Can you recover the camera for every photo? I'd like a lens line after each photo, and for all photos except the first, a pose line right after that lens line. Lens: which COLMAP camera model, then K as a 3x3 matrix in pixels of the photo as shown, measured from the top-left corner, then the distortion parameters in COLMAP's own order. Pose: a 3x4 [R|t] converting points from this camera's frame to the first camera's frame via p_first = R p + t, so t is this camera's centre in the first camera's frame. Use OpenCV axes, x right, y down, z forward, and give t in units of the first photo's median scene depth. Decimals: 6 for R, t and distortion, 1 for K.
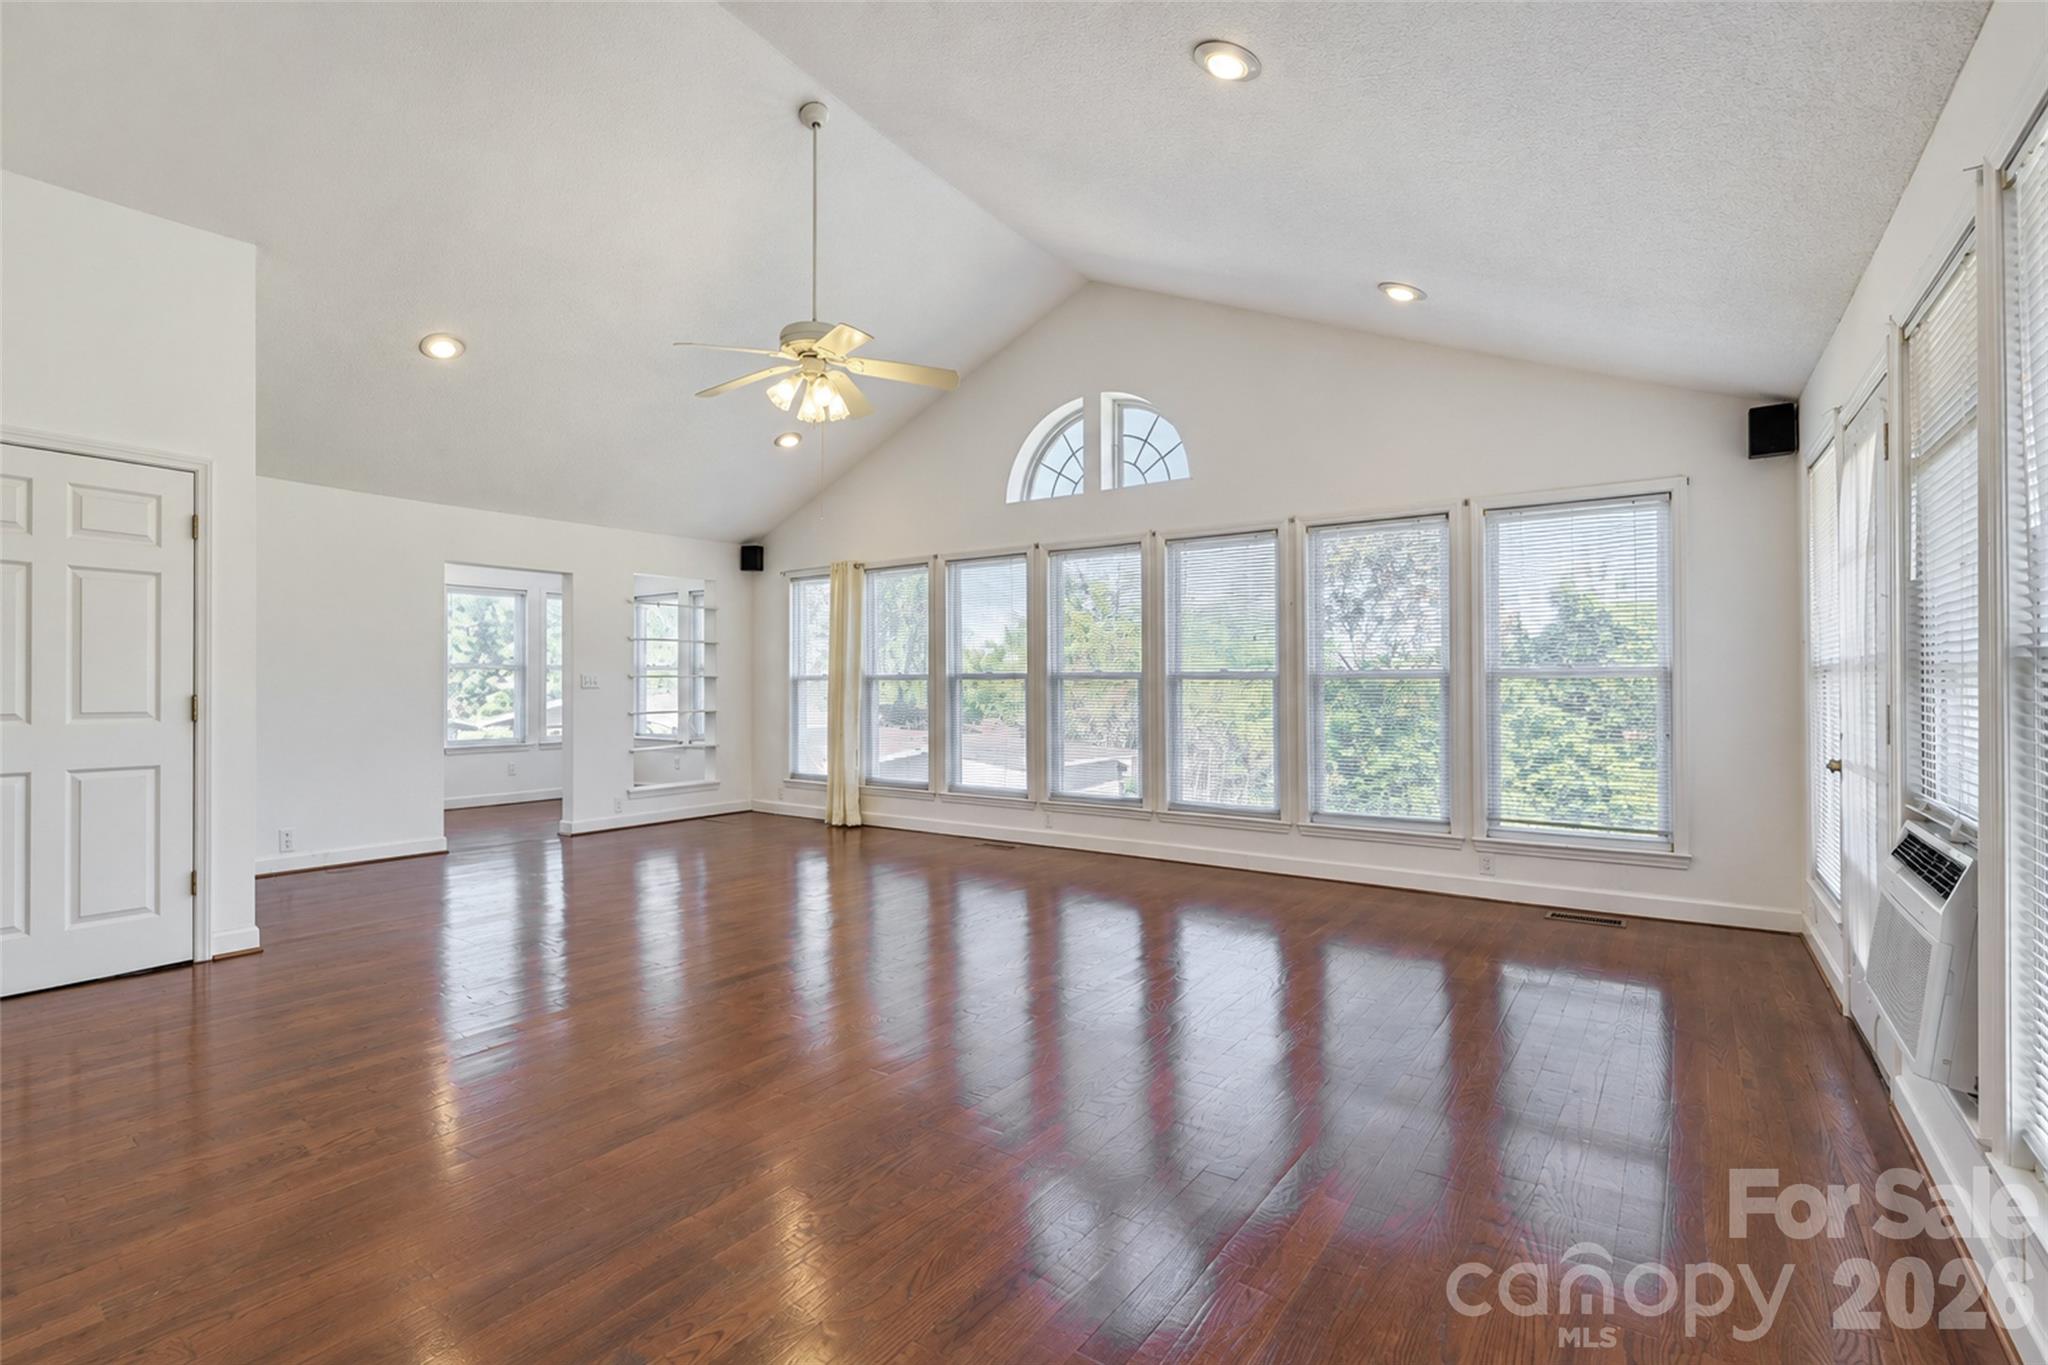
lens RADIAL K [[909.8, 0, 1024.0], [0, 909.8, 682.5], [0, 0, 1]] dist [-0.001106, -0.000106]
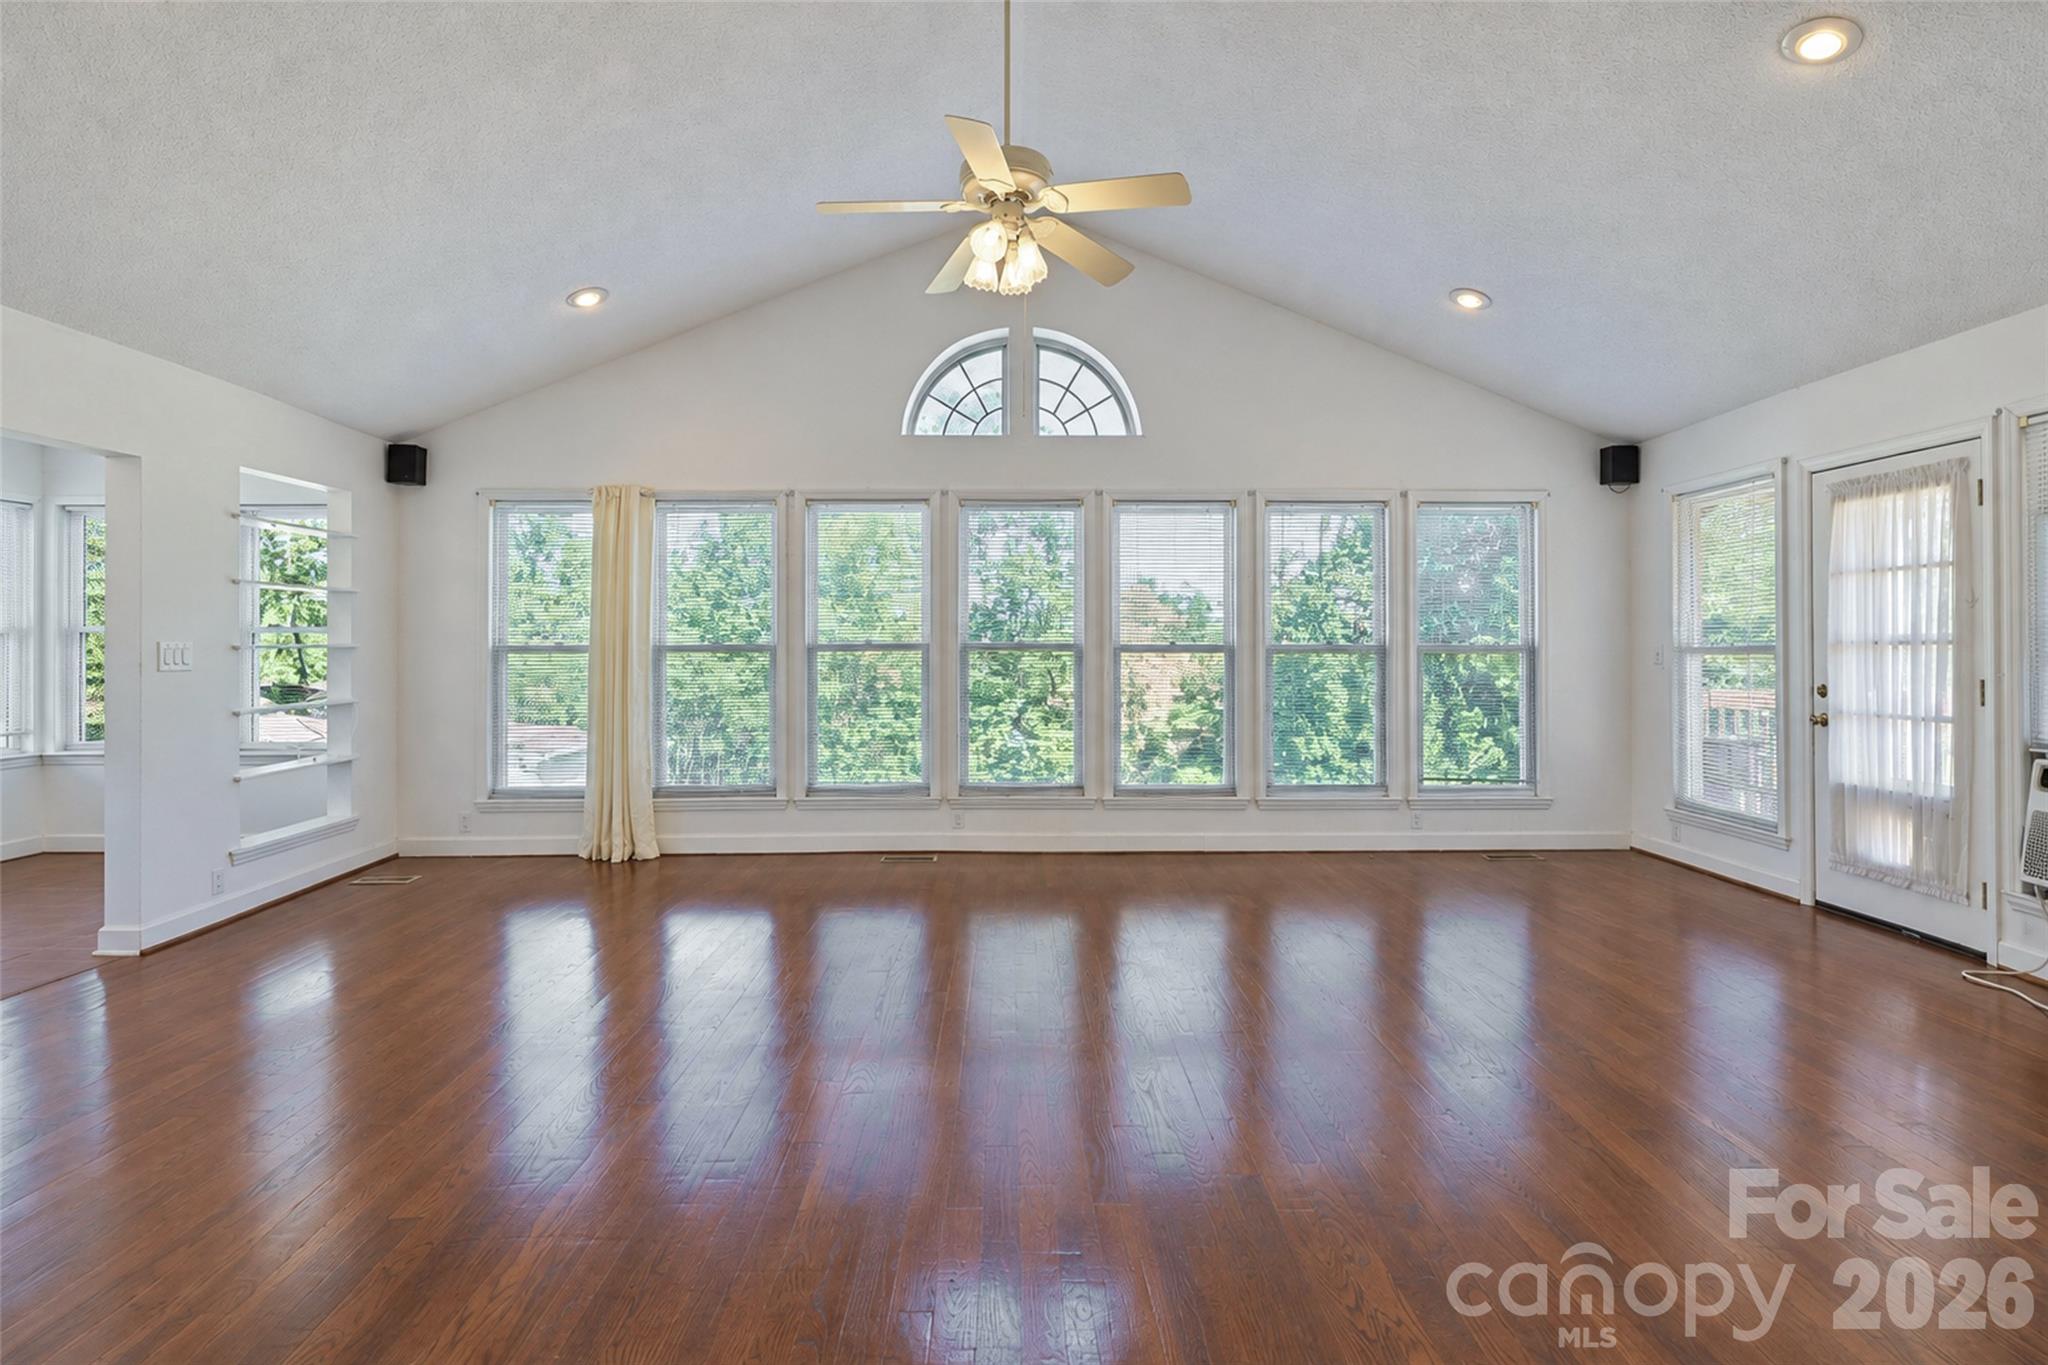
lens RADIAL K [[909.4, 0, 1017.6], [0, 909.4, 639.0], [0, 0, 1]] dist [0.001012, -0.000047]
pose [[0.819033, 0.011878, 0.573624, -0.401730], [-0.000543, 0.999801, -0.019927, 0.001330], [-0.573747, 0.016009, 0.818876, 0.277079]]
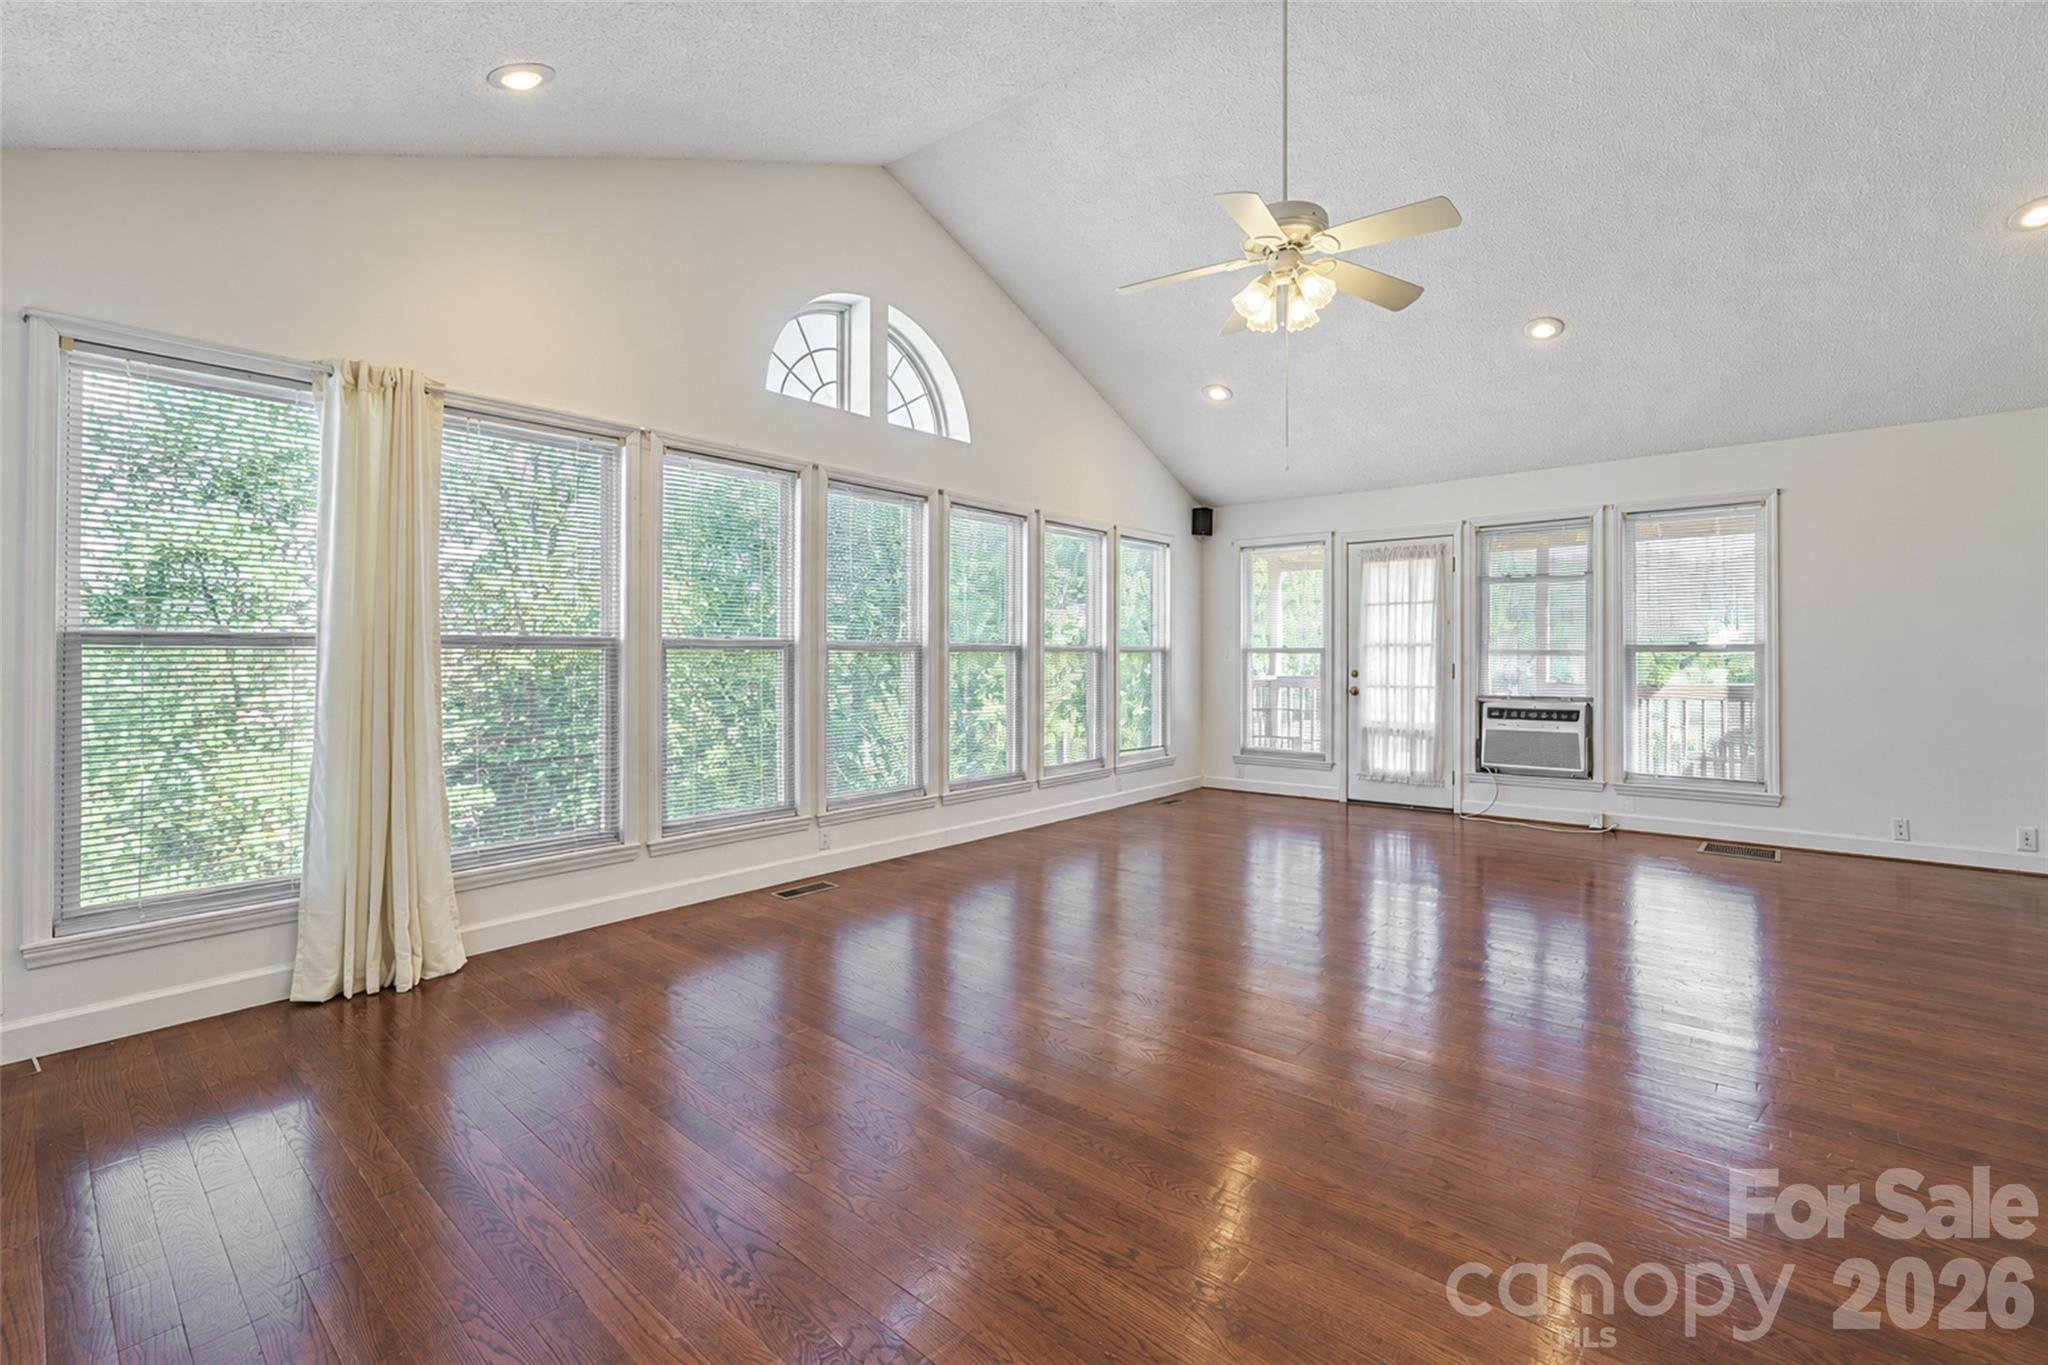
lens RADIAL K [[880.9, 0, 1030.0], [0, 880.9, 653.6], [0, 0, 1]] dist [-0.015320, -0.000044]
pose [[0.112962, 0.003045, 0.993595, -0.655176], [0.002652, 0.999991, -0.003366, 0.002488], [-0.993596, 0.003015, 0.112953, 0.736202]]
